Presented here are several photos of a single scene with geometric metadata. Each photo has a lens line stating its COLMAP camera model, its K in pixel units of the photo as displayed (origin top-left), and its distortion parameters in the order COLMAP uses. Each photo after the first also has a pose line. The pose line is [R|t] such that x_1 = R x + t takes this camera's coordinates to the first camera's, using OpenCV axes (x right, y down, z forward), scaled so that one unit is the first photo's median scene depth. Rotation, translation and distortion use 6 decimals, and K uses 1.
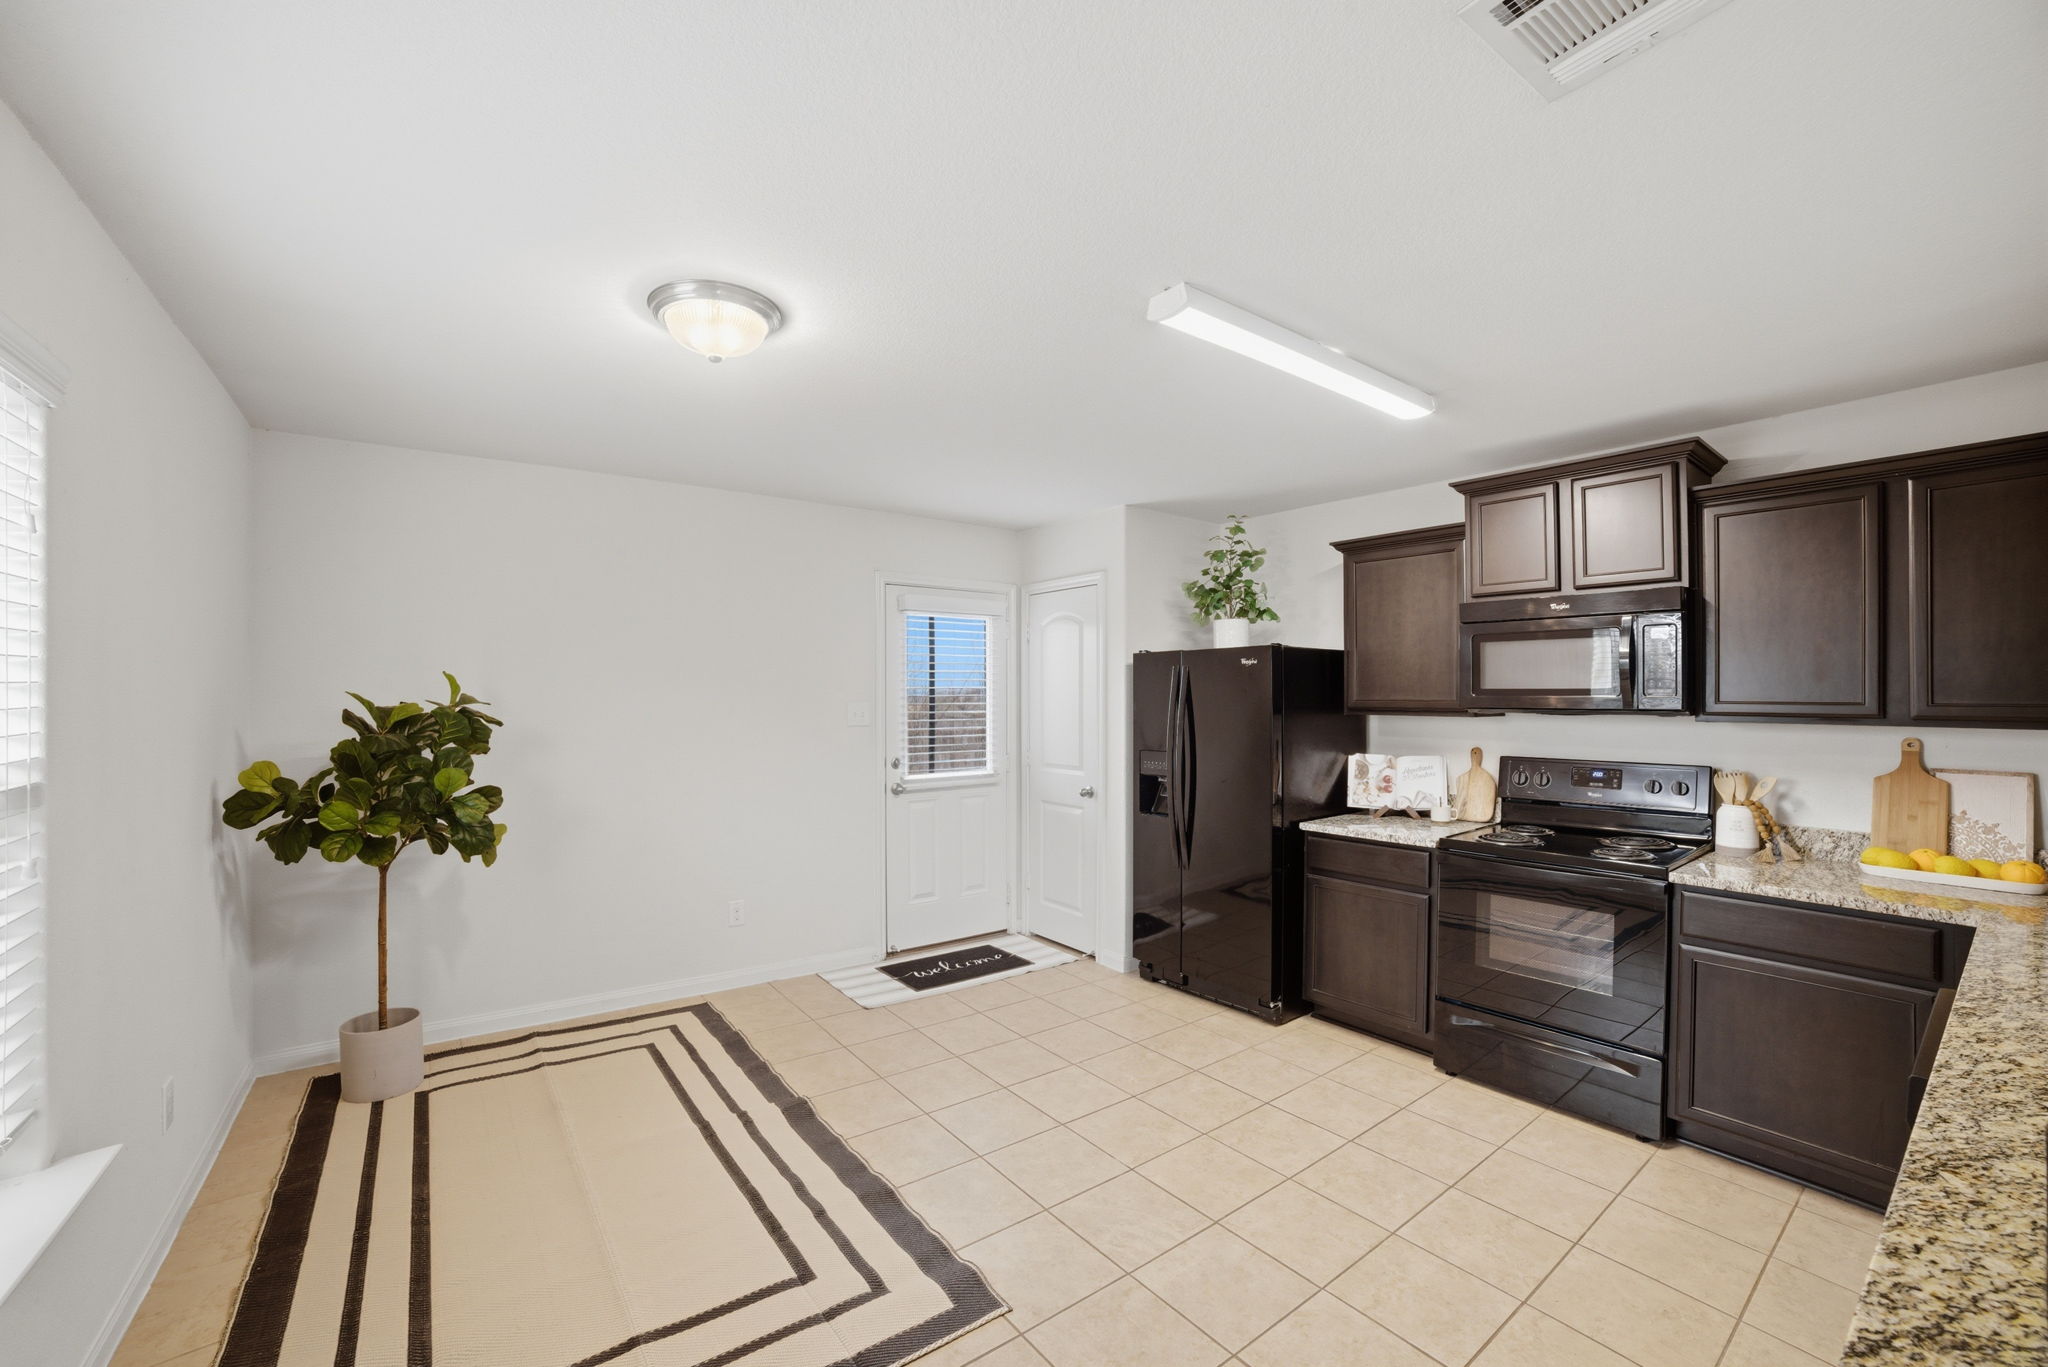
lens RADIAL K [[835.7, 0, 1024.3], [0, 835.7, 689.7], [0, 0, 1]] dist [-0.104366, 0.035478]
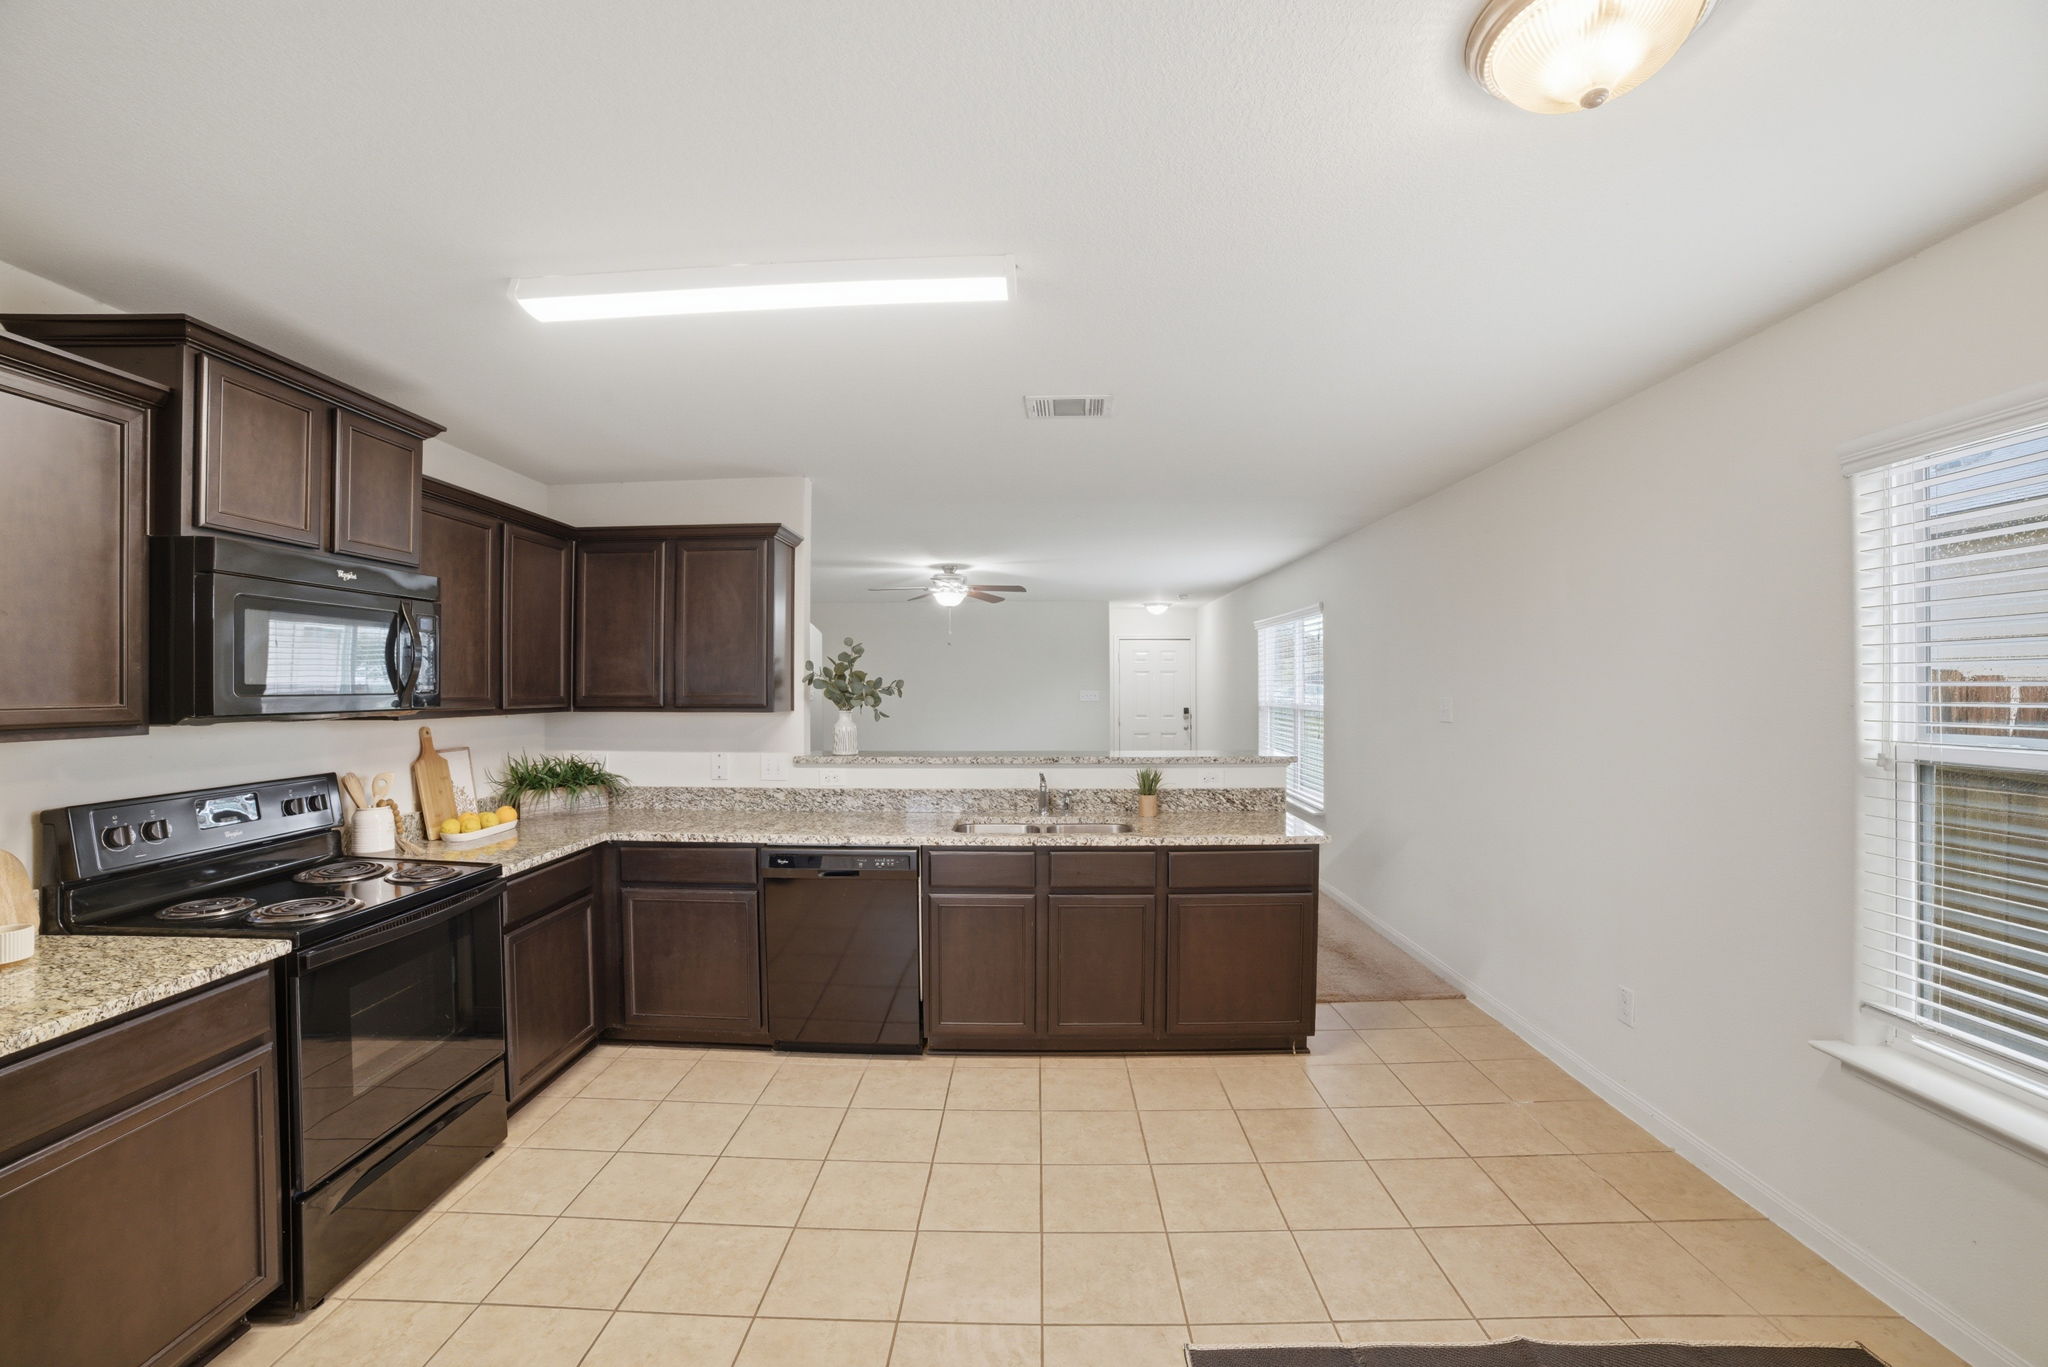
lens RADIAL K [[840.5, 0, 1020.9], [0, 840.5, 679.9], [0, 0, 1]] dist [-0.105505, 0.035759]
pose [[-0.781263, 0.004661, 0.624184, -0.224959], [0.000744, 0.999978, -0.006535, -0.000770], [-0.624201, -0.004642, -0.781250, 0.922259]]
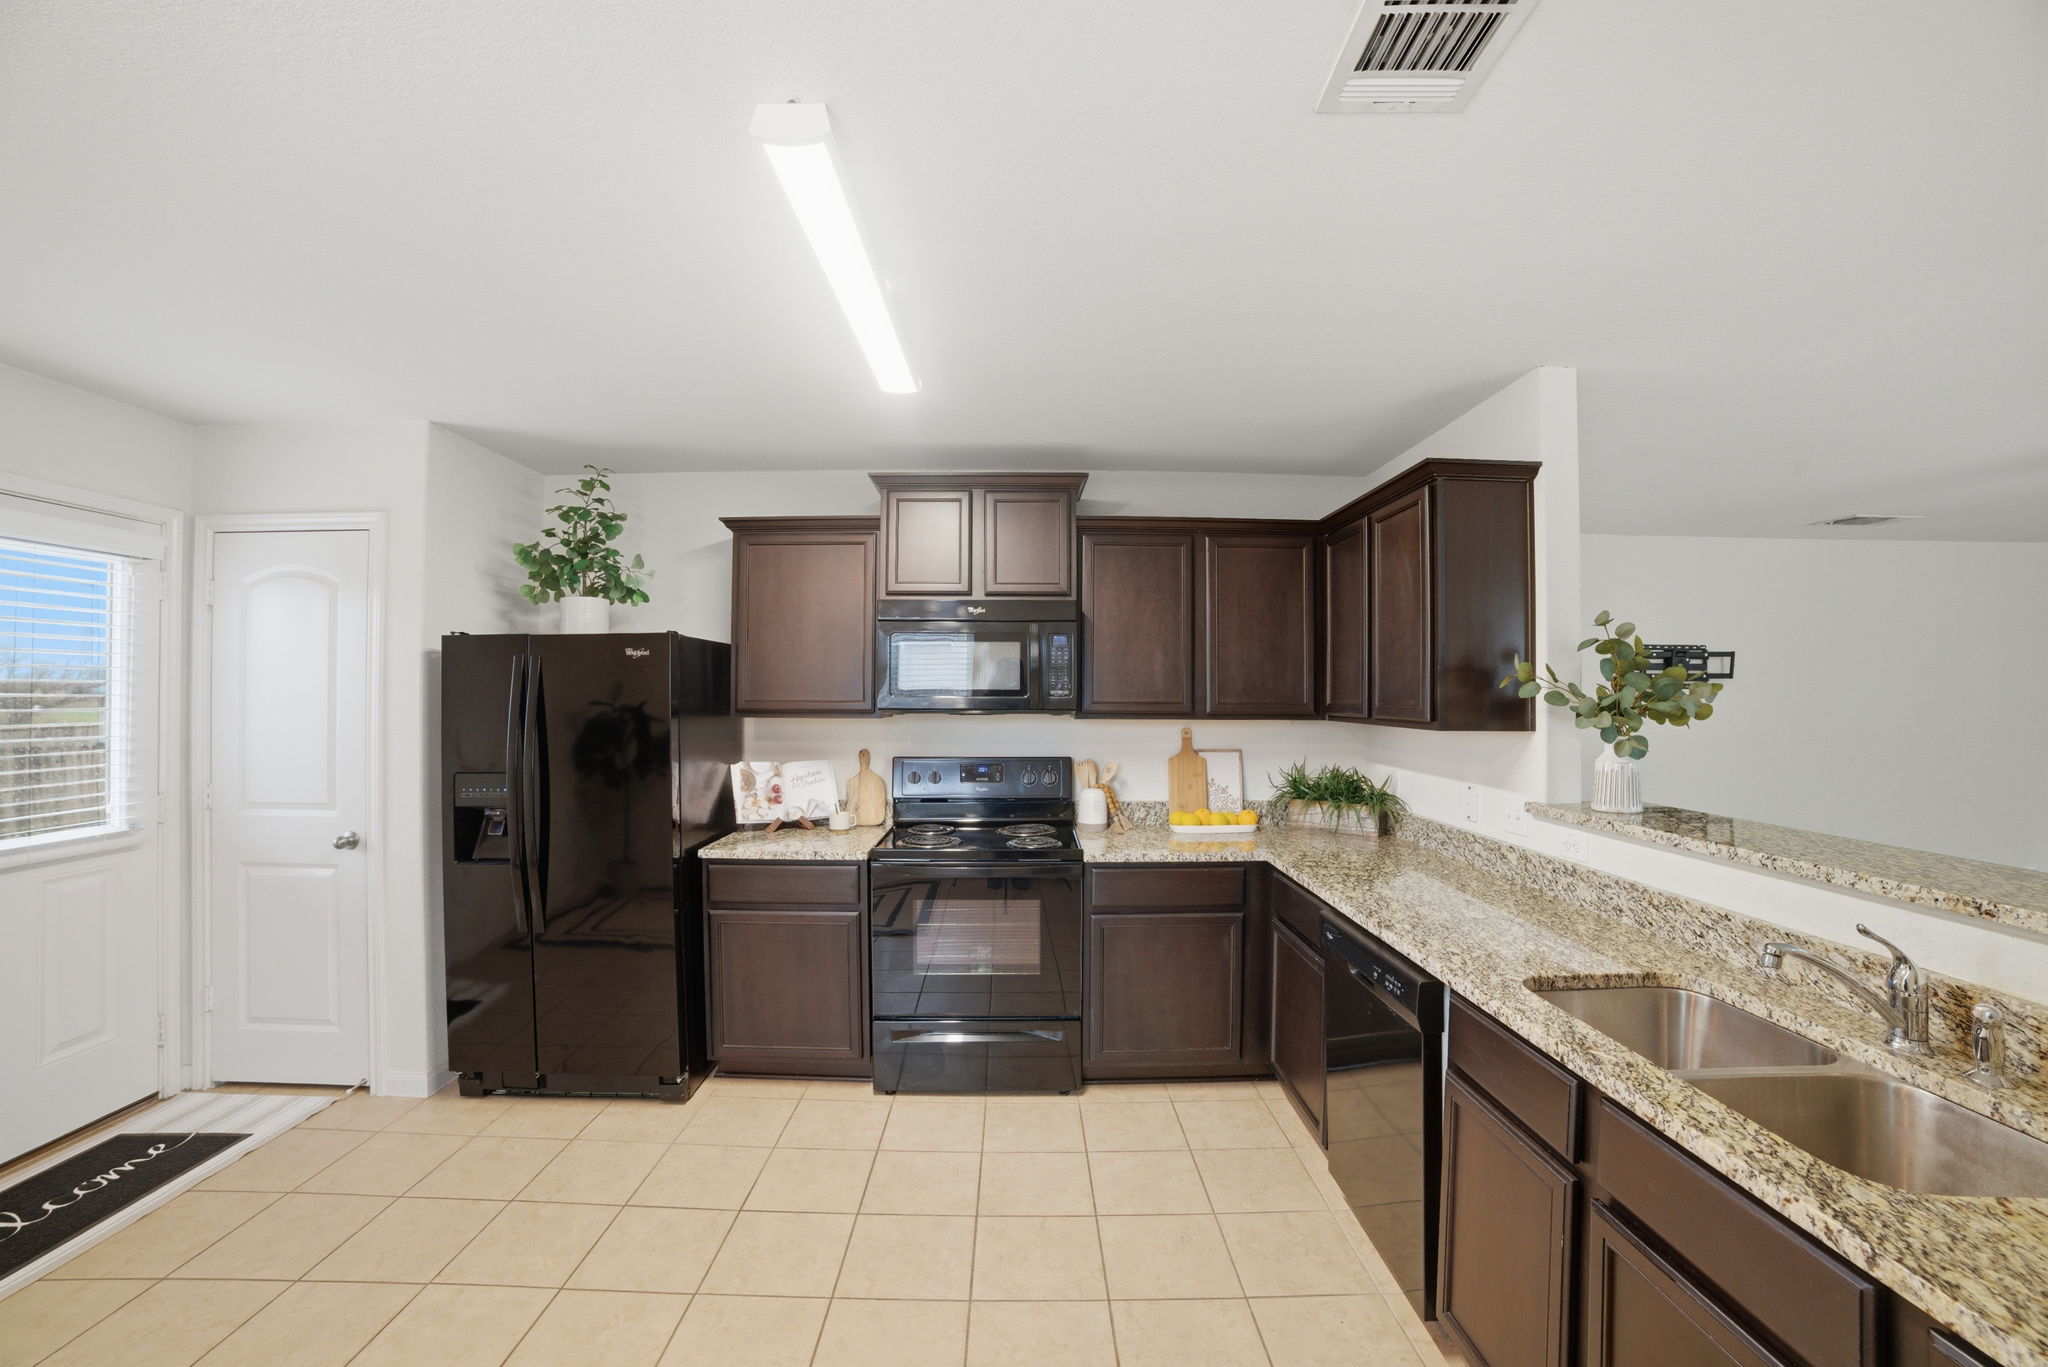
lens RADIAL K [[835.7, 0, 1024.3], [0, 835.7, 689.7], [0, 0, 1]] dist [-0.104366, 0.035478]
pose [[0.598329, 0.005300, 0.801233, -0.123451], [-0.005883, 0.999980, -0.002221, 0.000687], [-0.801229, -0.003385, 0.598348, 0.236802]]
